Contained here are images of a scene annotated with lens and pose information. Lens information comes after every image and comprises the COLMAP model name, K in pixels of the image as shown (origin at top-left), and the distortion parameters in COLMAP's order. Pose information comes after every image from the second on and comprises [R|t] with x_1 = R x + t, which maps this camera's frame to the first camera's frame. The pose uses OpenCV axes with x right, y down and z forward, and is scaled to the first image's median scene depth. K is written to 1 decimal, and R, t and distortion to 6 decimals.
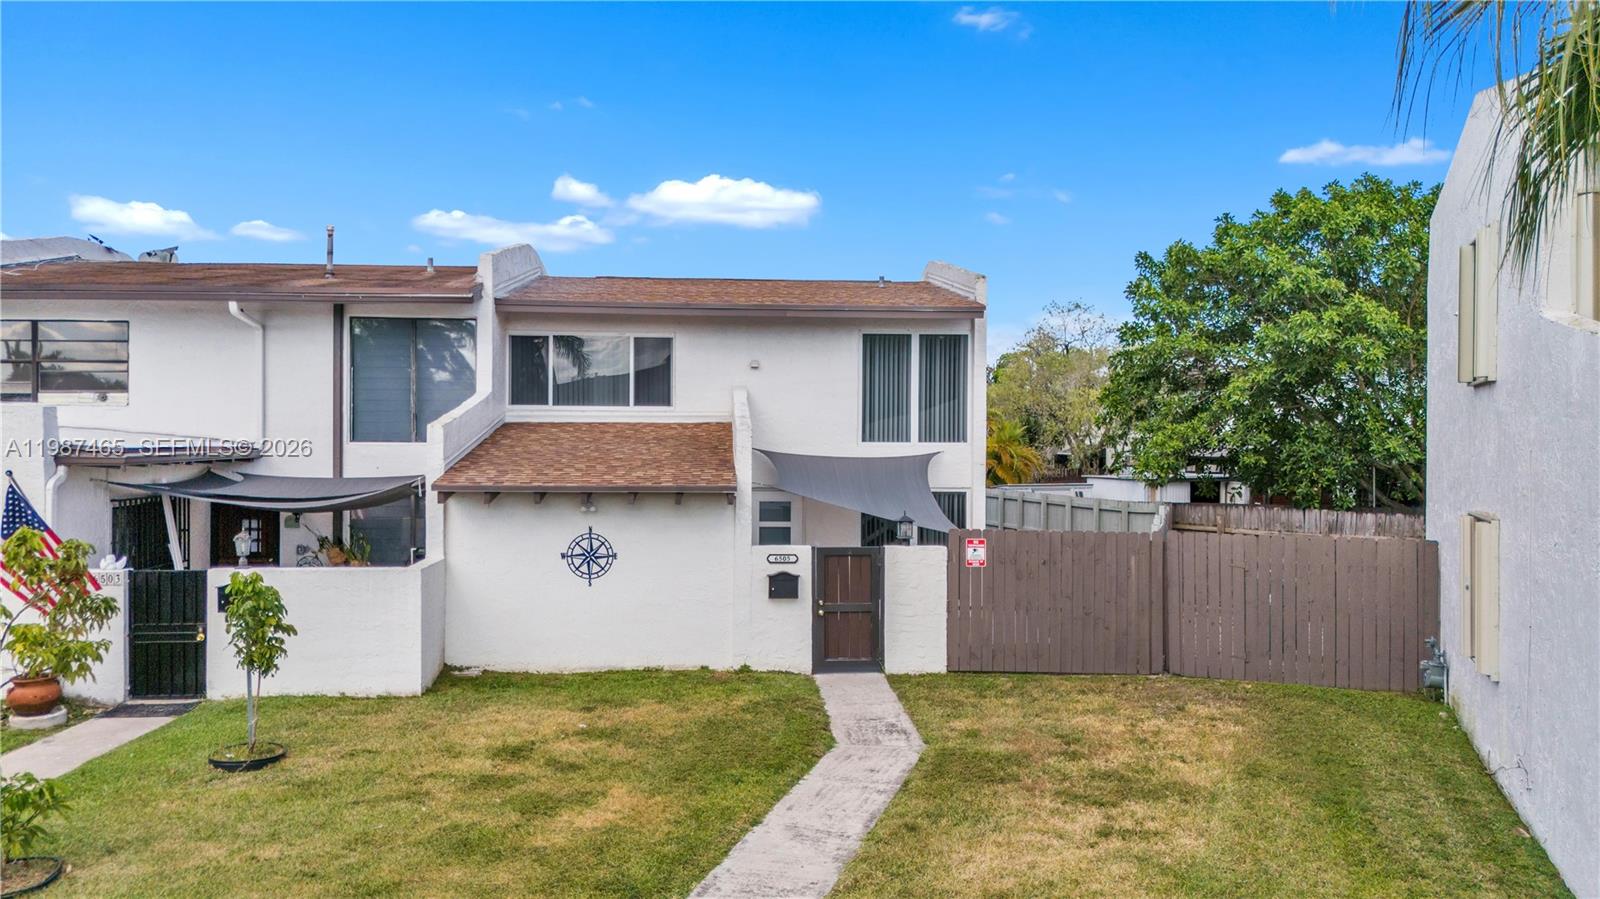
lens RADIAL K [[1172.7, 0, 800.0], [0, 1172.7, 449.5], [0, 0, 1]] dist [0.065099, -0.072740]
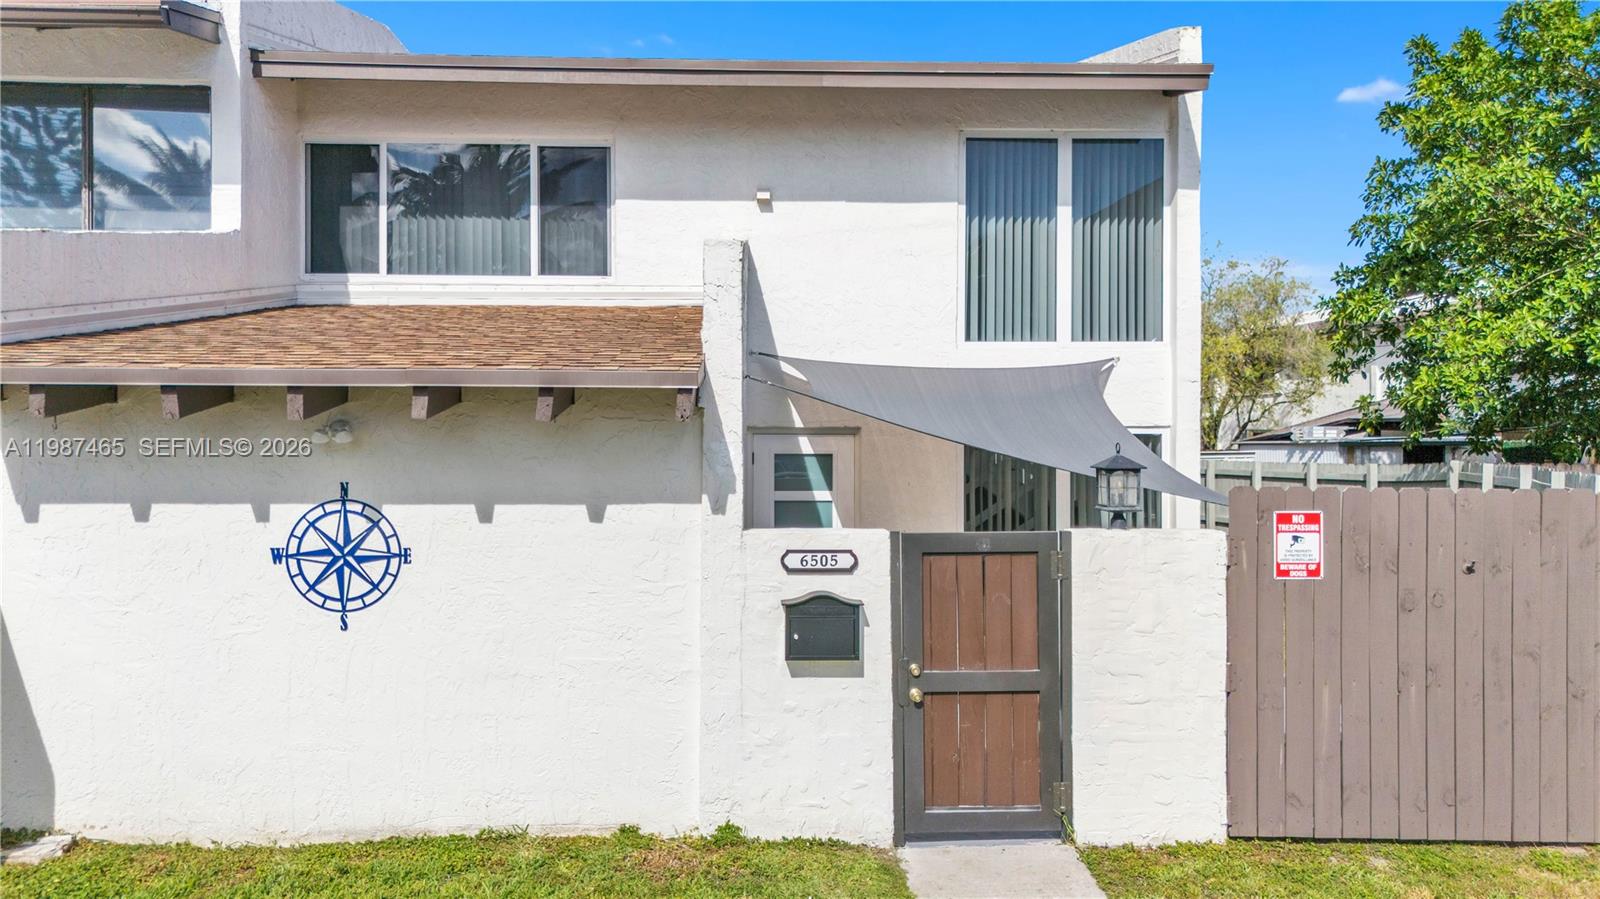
lens RADIAL K [[1196.4, 0, 800.0], [0, 1196.4, 449.5], [0, 0, 1]] dist [0.008751, 0.001101]
pose [[0.999668, -0.004838, -0.025312, -0.010983], [0.004874, 0.999987, 0.001362, 0.053584], [0.025306, -0.001485, 0.999679, 0.583941]]
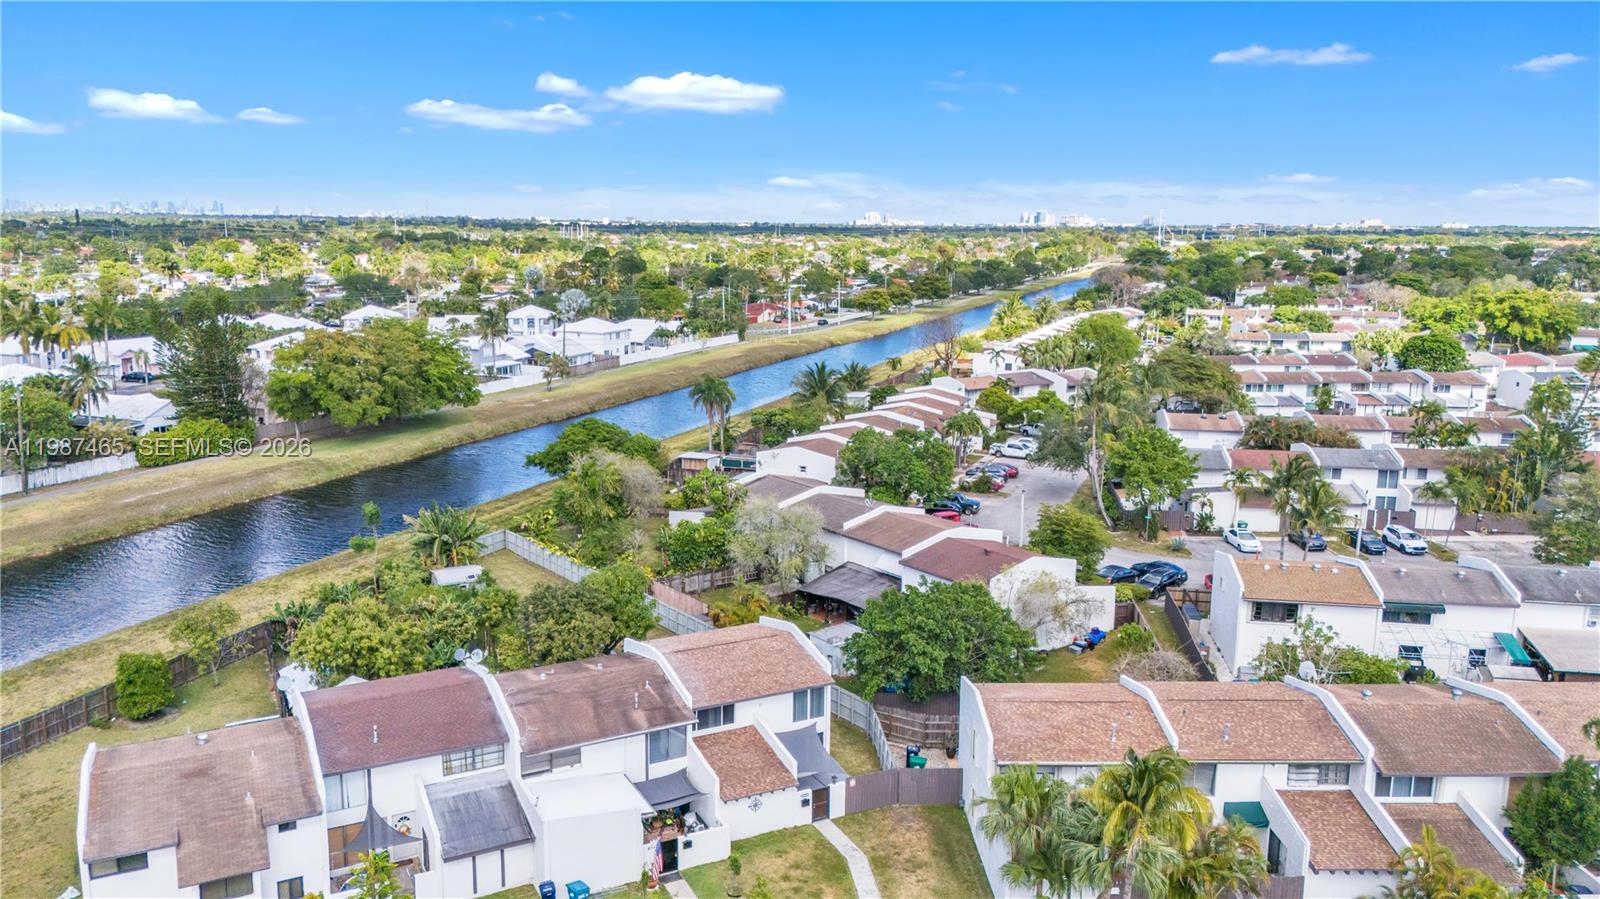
lens RADIAL K [[1172.7, 0, 800.0], [0, 1172.7, 449.5], [0, 0, 1]] dist [0.065099, -0.072740]
pose [[0.918118, -0.071463, 0.389810, -1.343154], [-0.000633, 0.983342, 0.181766, -1.583382], [-0.396306, -0.167130, 0.902778, -2.046415]]
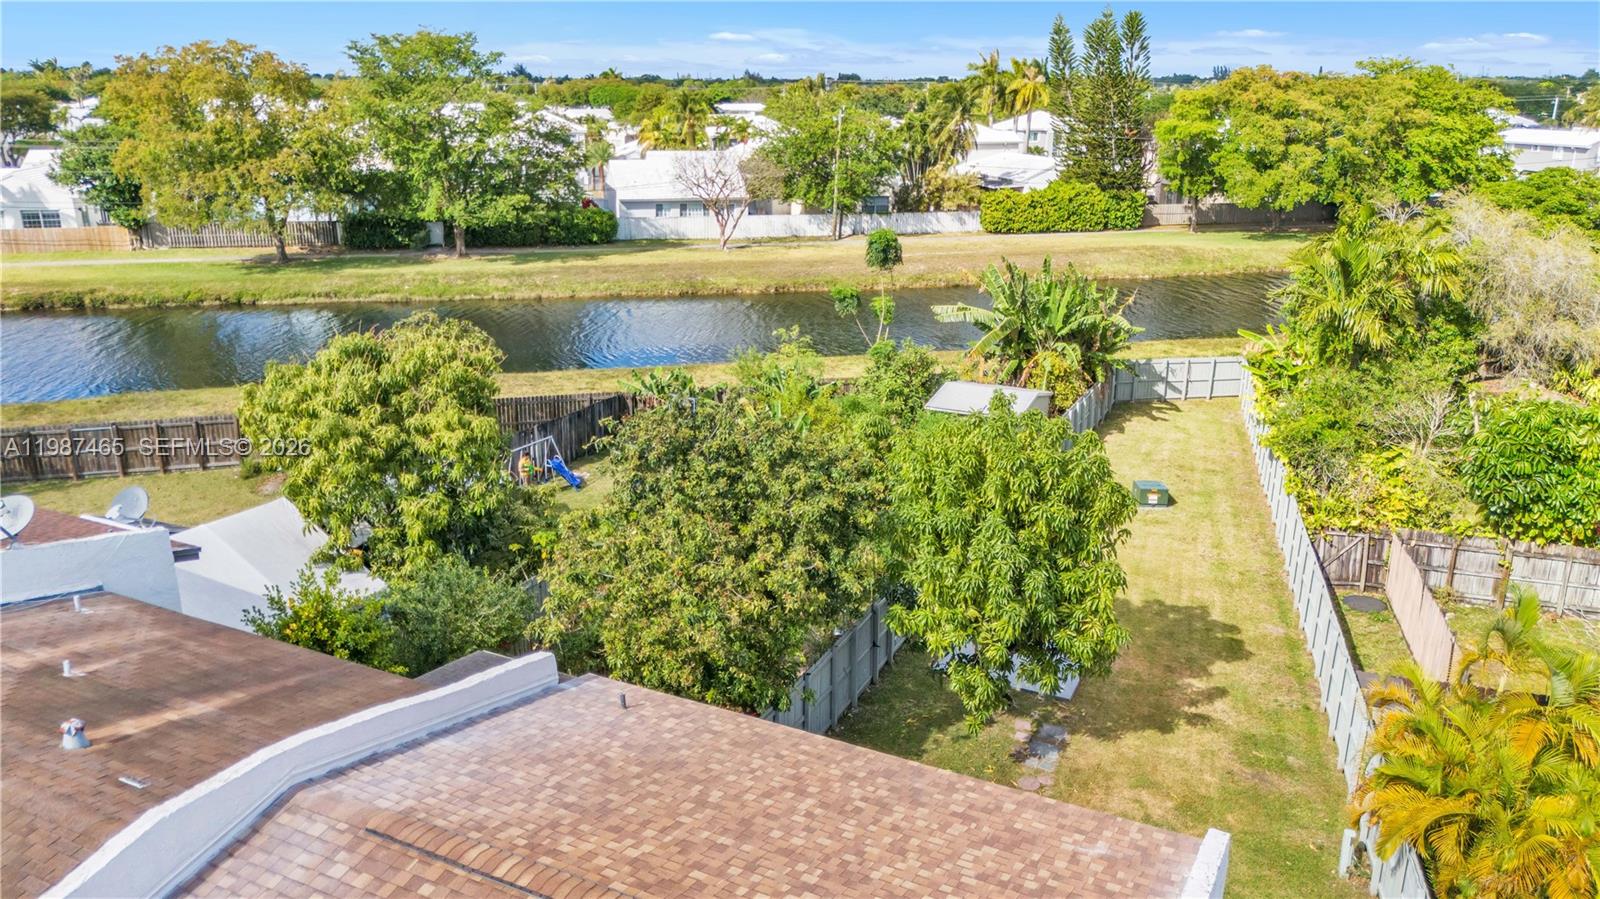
lens RADIAL K [[1172.7, 0, 800.0], [0, 1172.7, 449.5], [0, 0, 1]] dist [0.065099, -0.072740]
pose [[0.857699, 0.148576, -0.492217, 0.256493], [-0.002747, 0.958648, 0.284581, -0.626620], [0.514145, -0.242733, 0.822639, 1.113599]]
